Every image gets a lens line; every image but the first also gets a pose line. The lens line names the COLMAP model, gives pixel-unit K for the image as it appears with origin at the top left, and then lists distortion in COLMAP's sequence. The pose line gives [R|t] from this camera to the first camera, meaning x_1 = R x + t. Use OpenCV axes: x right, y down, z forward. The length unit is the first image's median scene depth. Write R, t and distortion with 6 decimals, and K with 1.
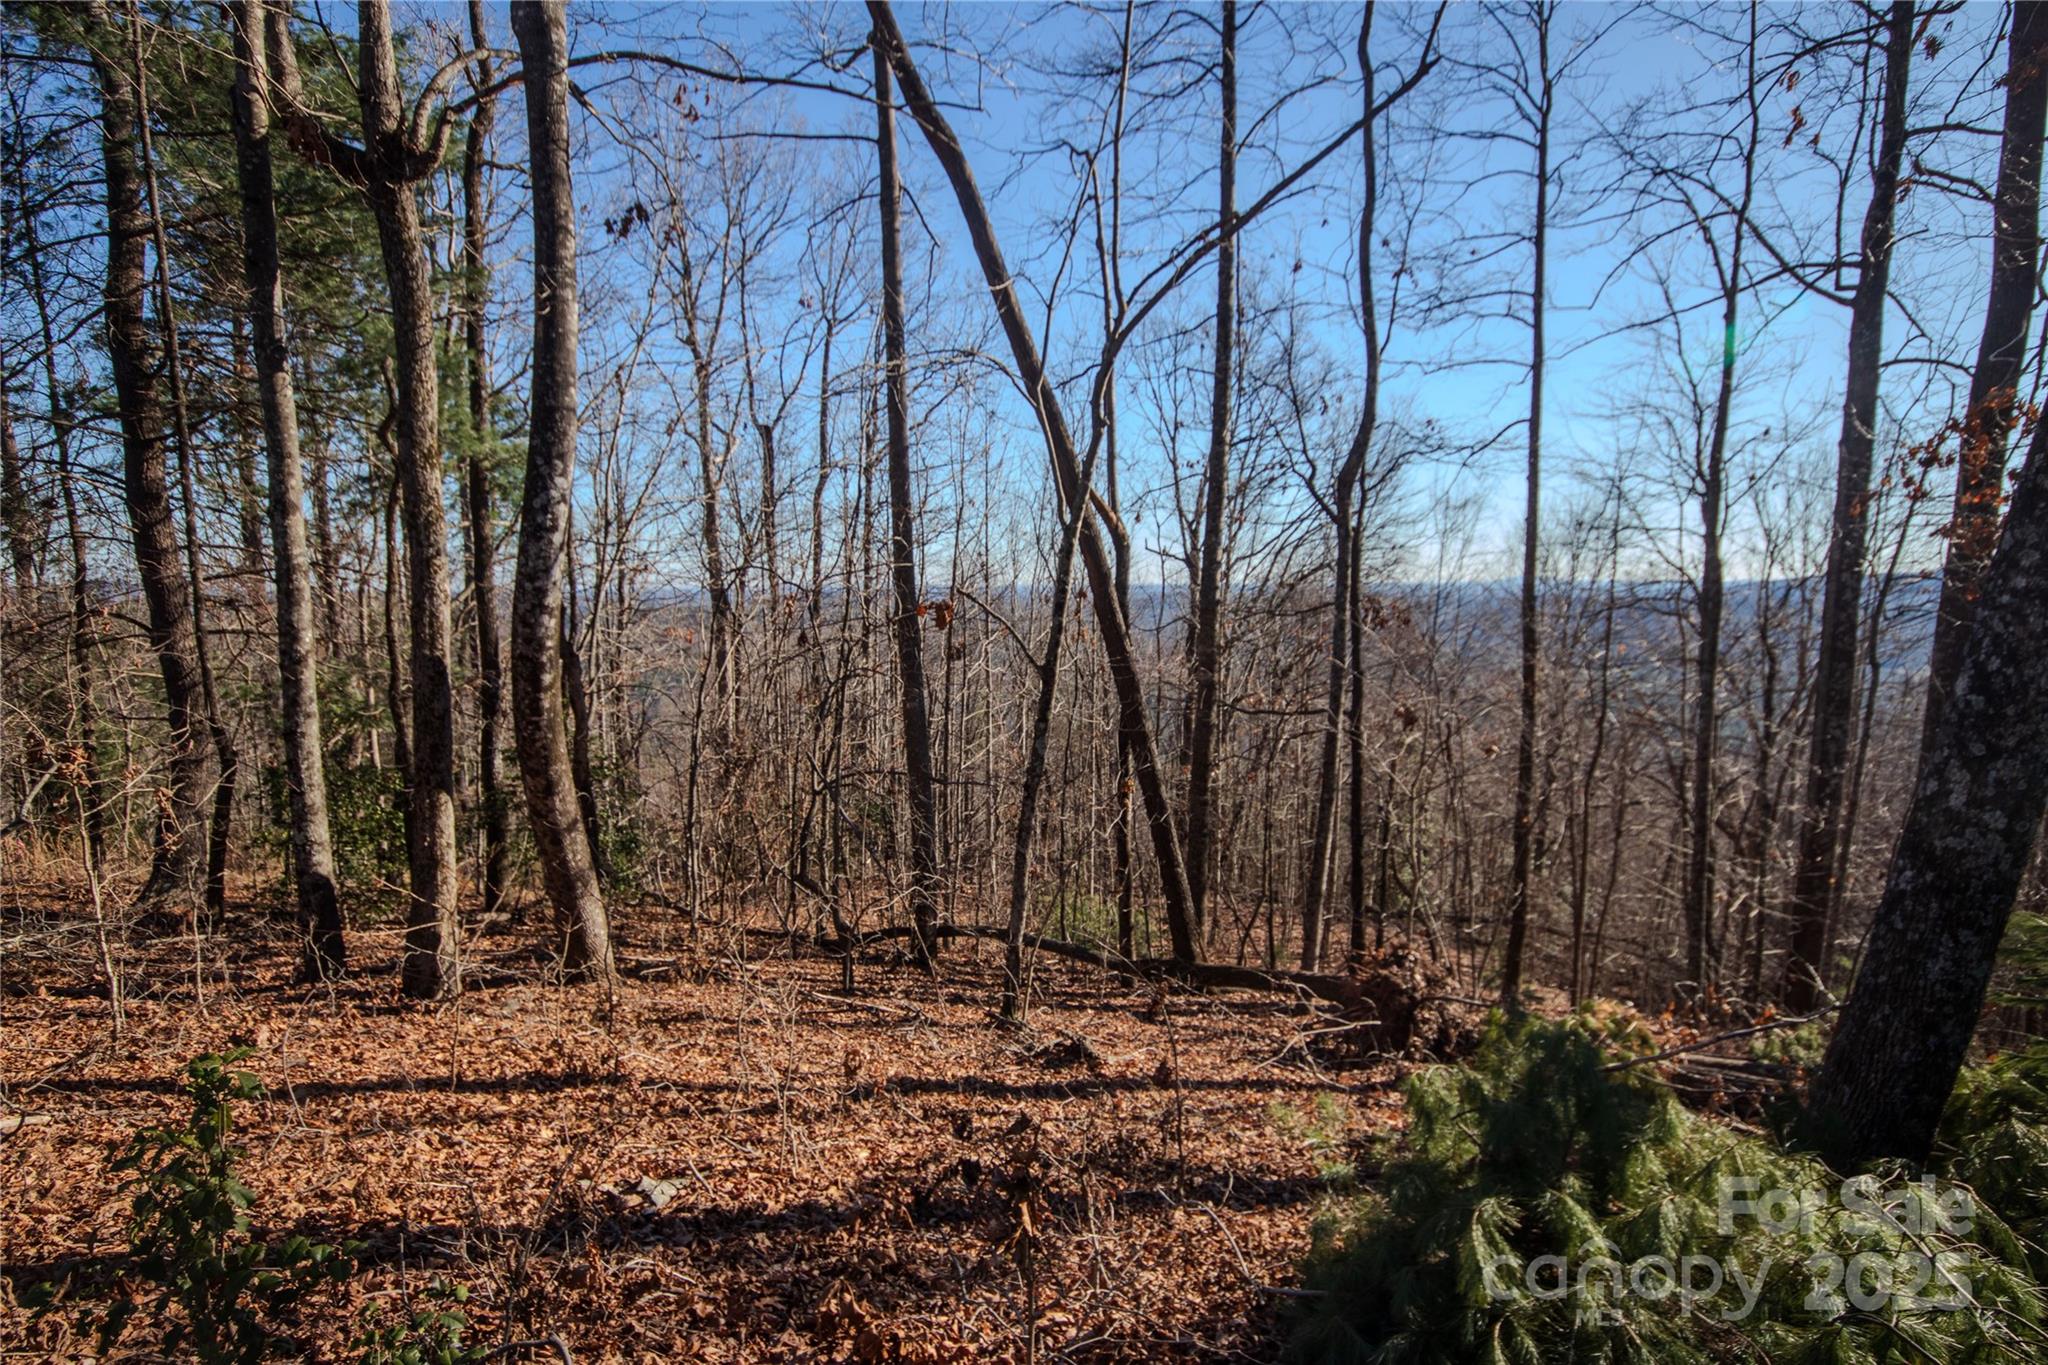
lens RADIAL K [[1152.2, 0, 1024.0], [0, 1152.2, 682.5], [0, 0, 1]] dist [0.002249, 0.000541]
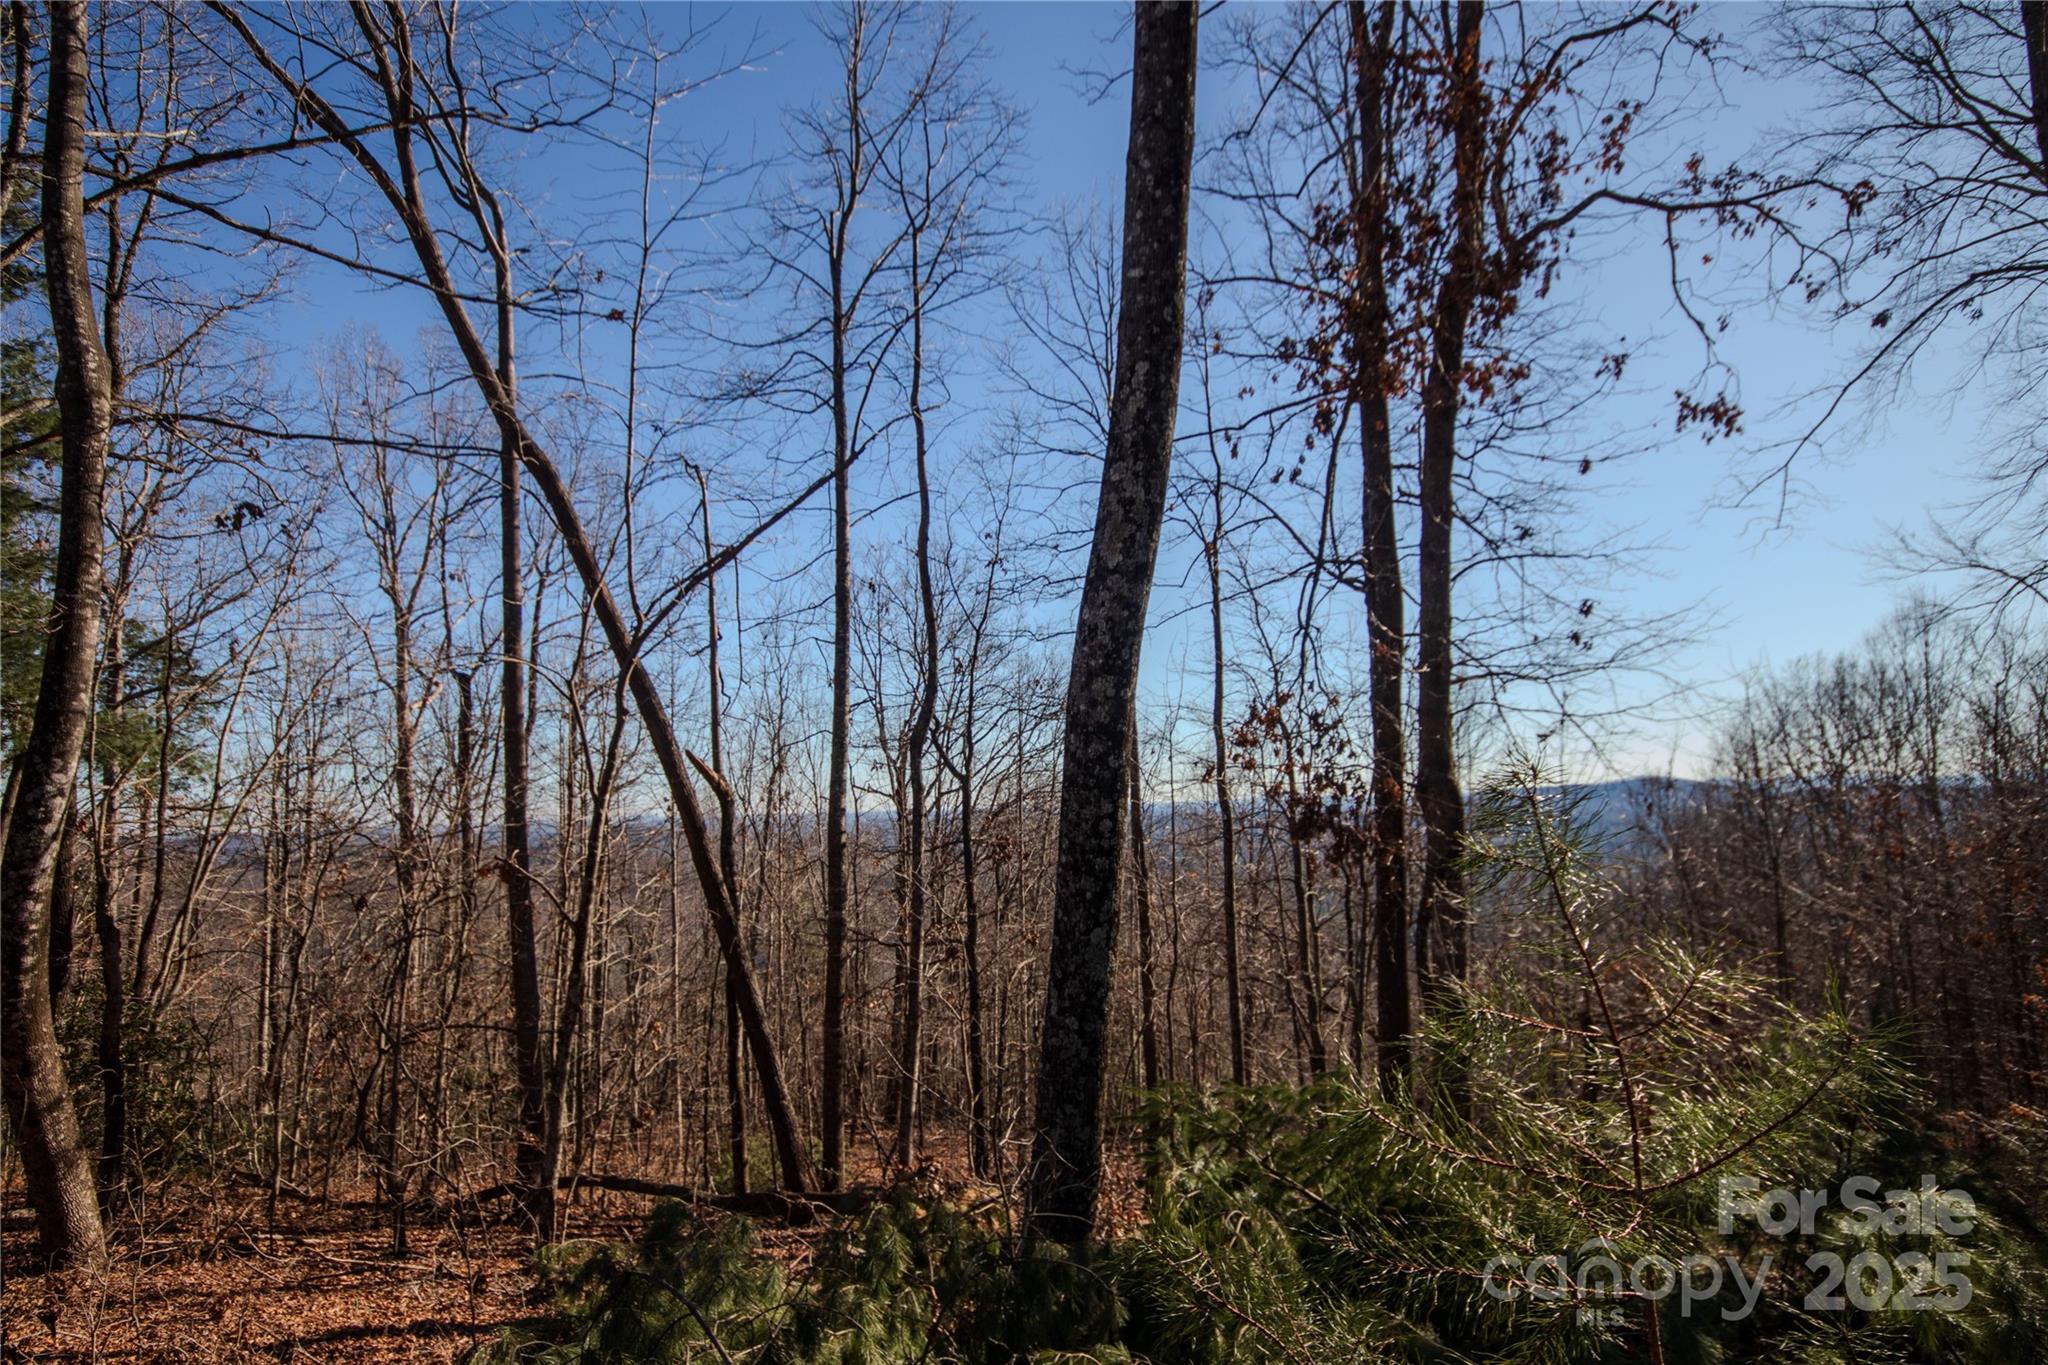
lens RADIAL K [[1117.4, 0, 1024.0], [0, 1117.4, 682.5], [0, 0, 1]] dist [-0.000082, -0.000556]
pose [[0.976955, -0.000410, 0.213447, 0.212555], [0.043204, 0.979679, -0.195866, -0.010852], [-0.209029, 0.200574, 0.957119, -0.182795]]
